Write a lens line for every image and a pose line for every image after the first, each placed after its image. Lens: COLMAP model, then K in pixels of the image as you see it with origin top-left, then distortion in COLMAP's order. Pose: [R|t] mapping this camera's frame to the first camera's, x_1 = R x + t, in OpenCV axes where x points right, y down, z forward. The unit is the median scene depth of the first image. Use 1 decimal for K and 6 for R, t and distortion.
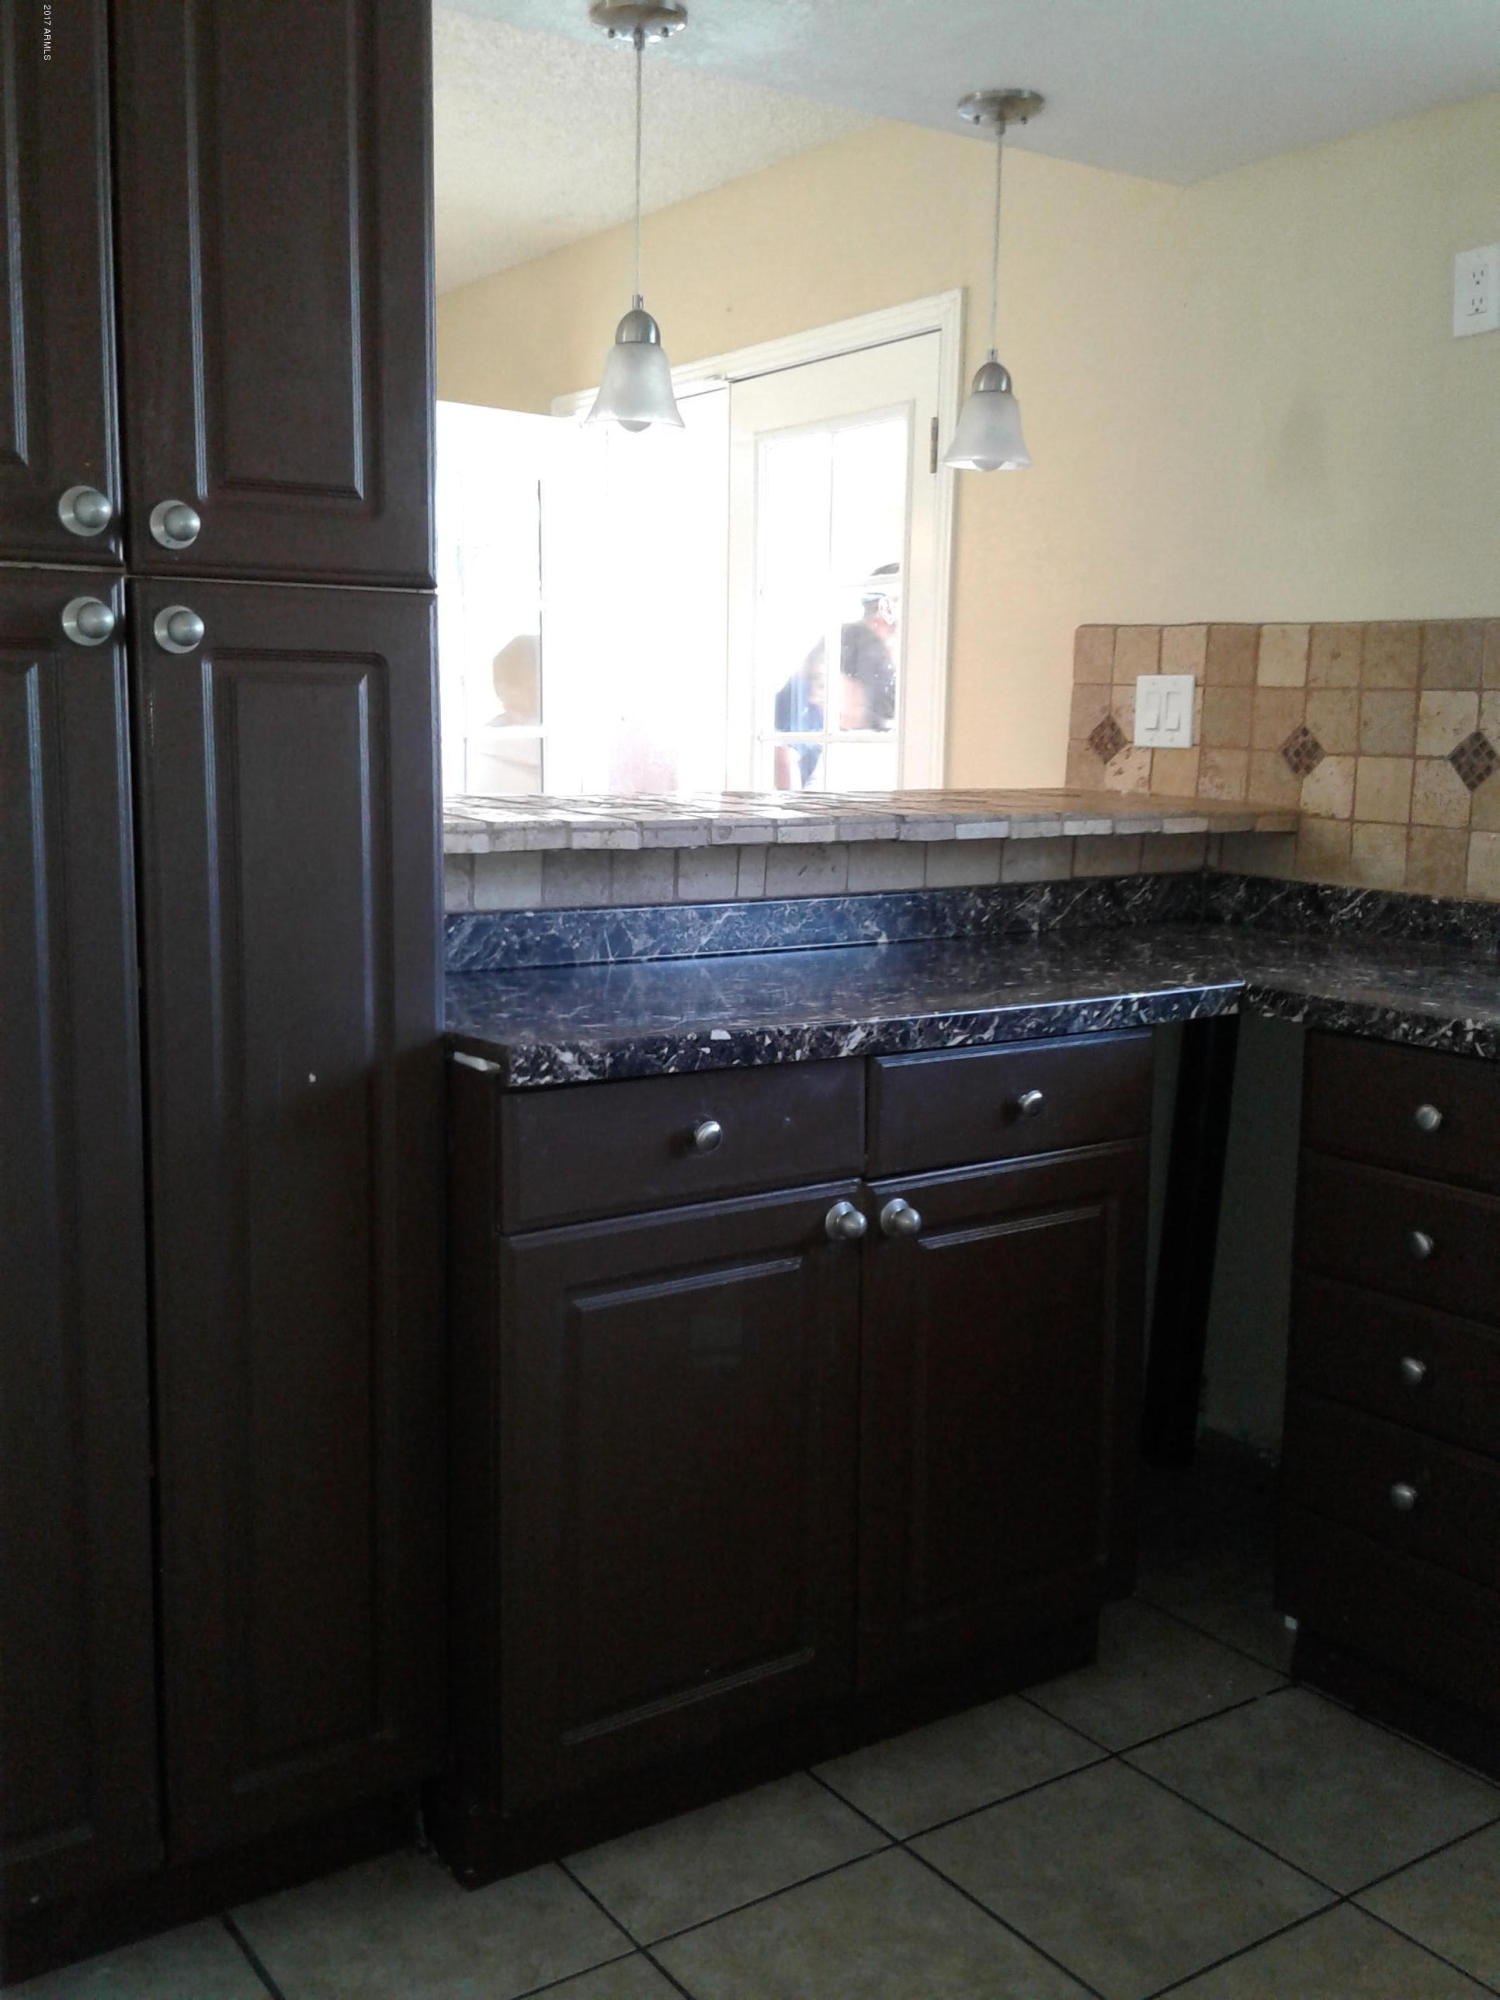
lens RADIAL K [[1907.2, 0, 743.7], [0, 1907.2, 960.6], [0, 0, 1]] dist [0.104174, -0.191573]
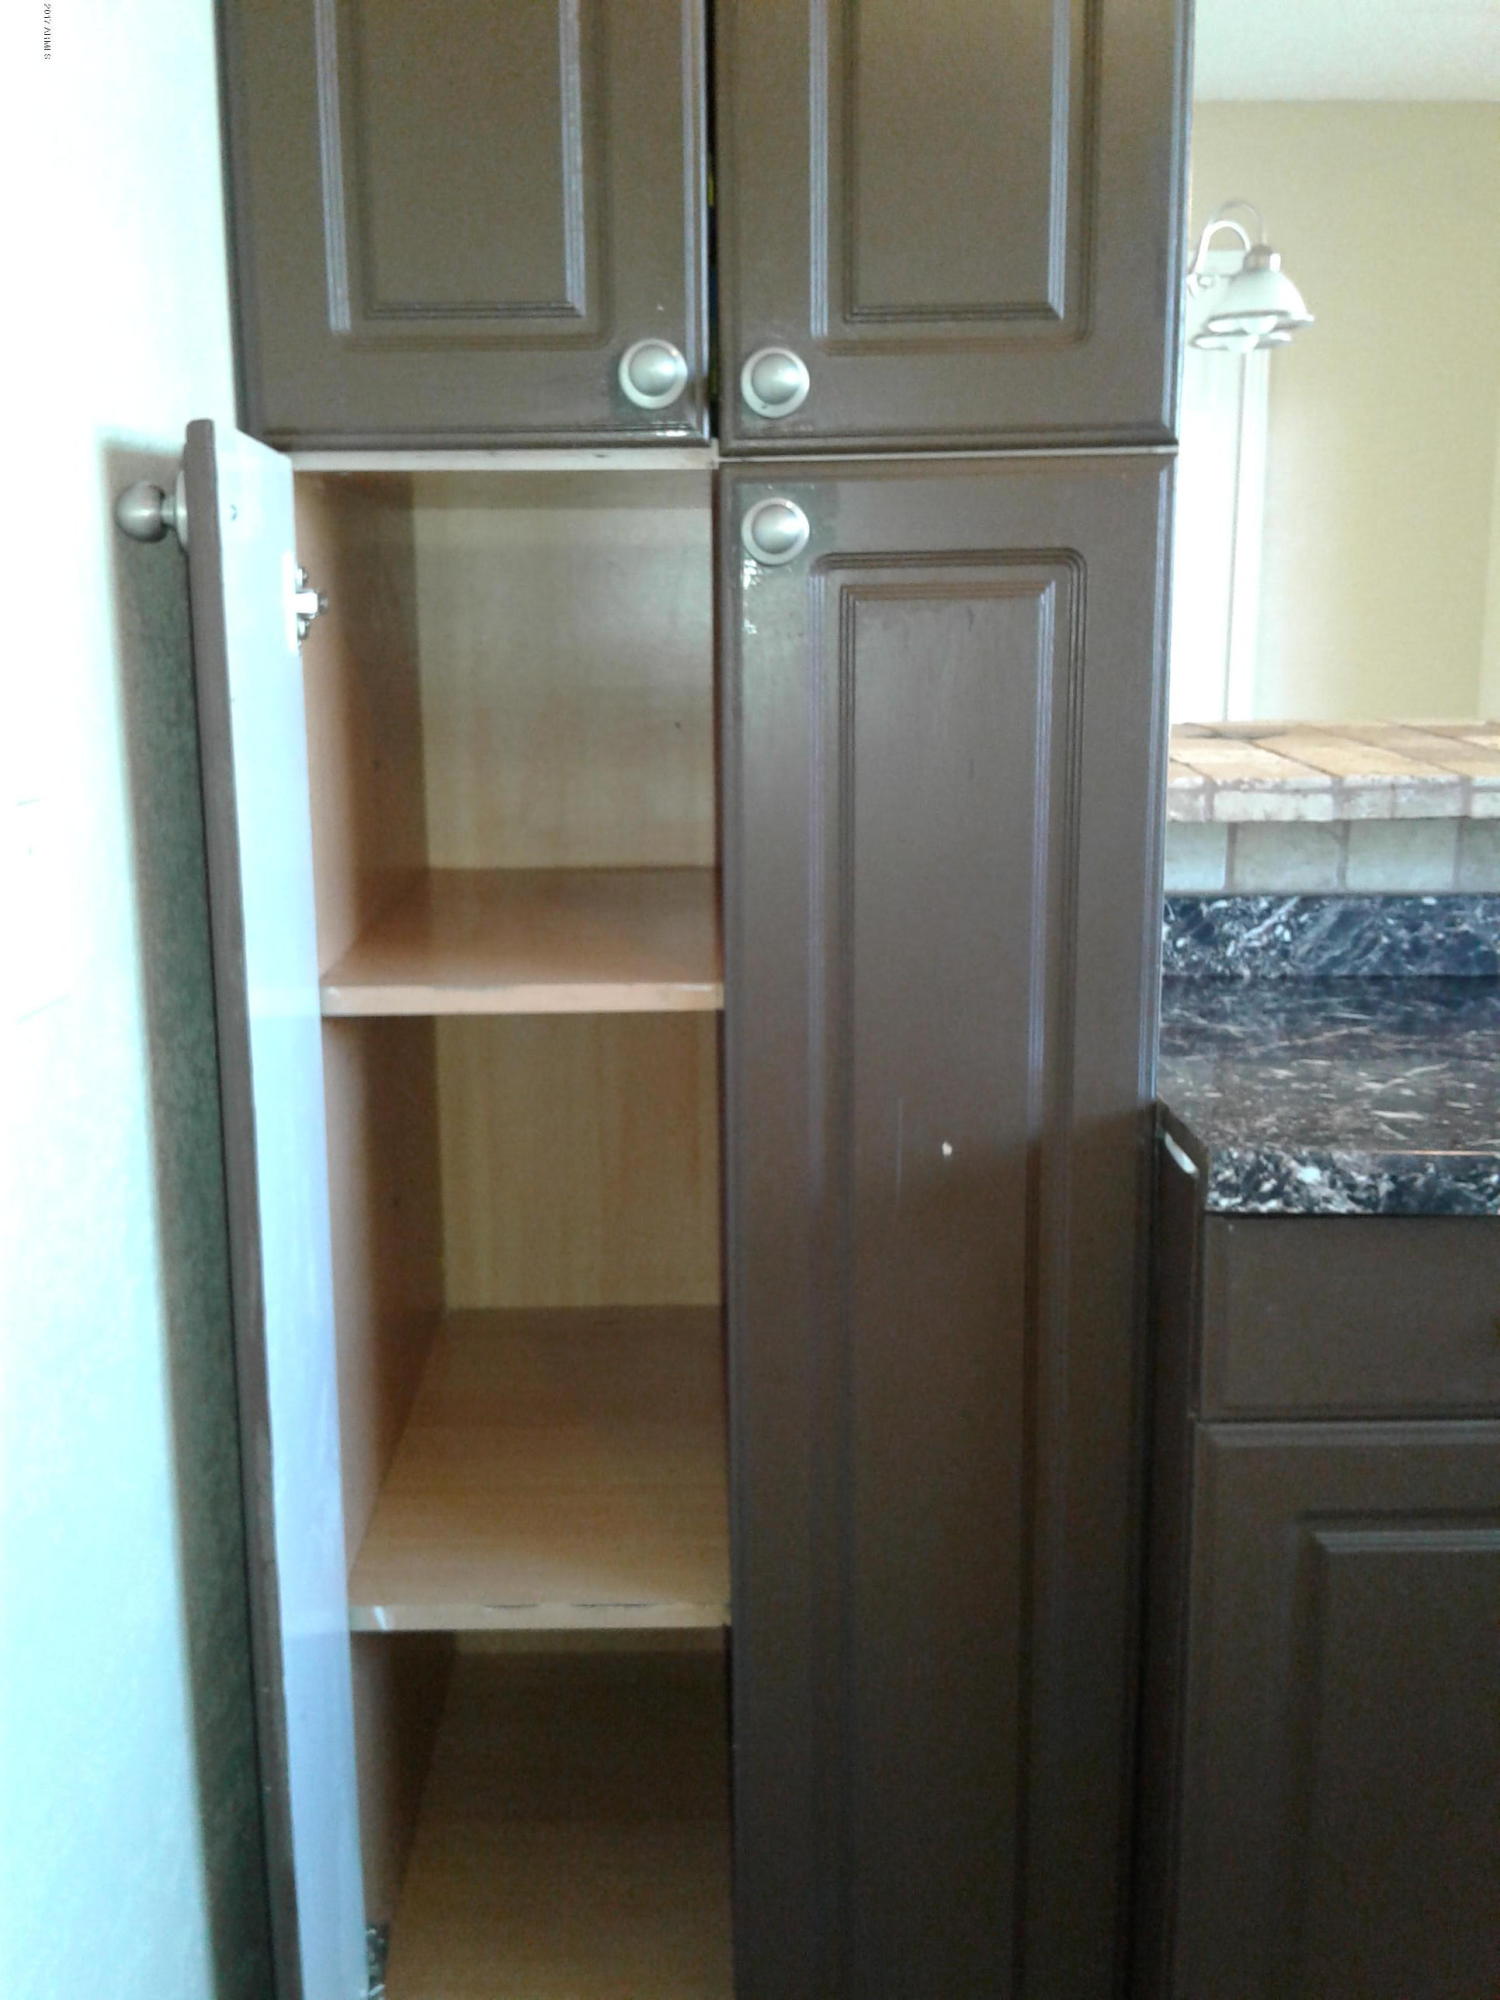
lens RADIAL K [[1907.2, 0, 743.7], [0, 1907.2, 960.6], [0, 0, 1]] dist [0.104174, -0.191573]
pose [[0.814774, 0.092929, -0.572283, 0.114969], [-0.050440, 0.994690, 0.089707, -0.068924], [0.577581, -0.044225, 0.815135, 0.364059]]
